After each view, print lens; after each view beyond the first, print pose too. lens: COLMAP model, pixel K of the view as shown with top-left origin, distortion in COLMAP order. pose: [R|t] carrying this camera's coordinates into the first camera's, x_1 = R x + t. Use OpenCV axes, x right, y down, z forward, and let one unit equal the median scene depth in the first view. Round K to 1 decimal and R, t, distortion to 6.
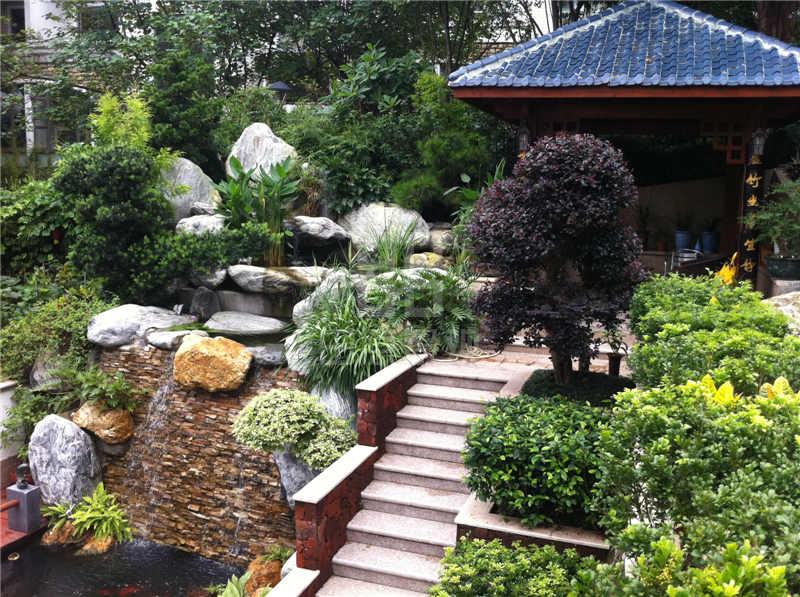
lens RADIAL K [[773.2, 0, 424.2], [0, 773.2, 307.3], [0, 0, 1]] dist [0.013984, 0.000000]
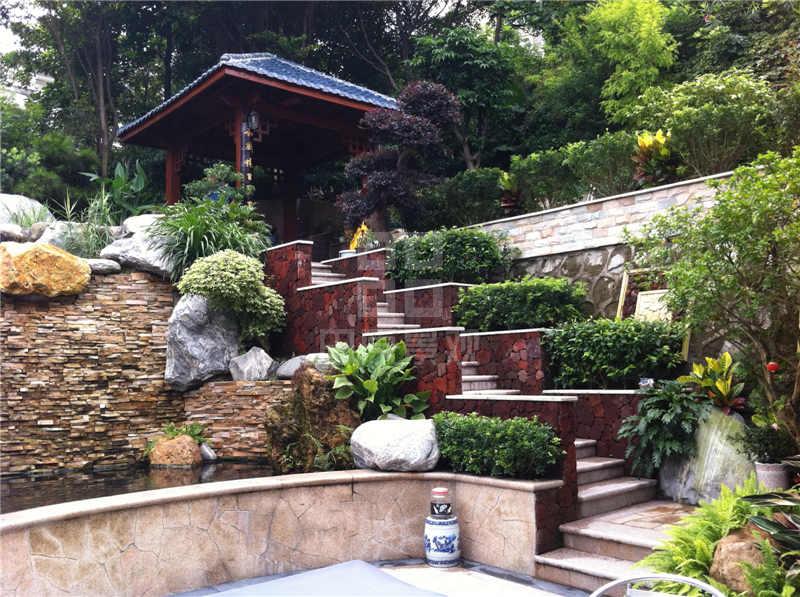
lens RADIAL K [[773.2, 0, 391.0], [0, 773.2, 290.7], [0, 0, 1]] dist [0.013984, 0.000000]
pose [[0.543033, 0.046338, 0.838432, -0.860650], [0.171797, 0.971225, -0.164946, 0.336363], [-0.821949, 0.233611, 0.519447, 0.178835]]
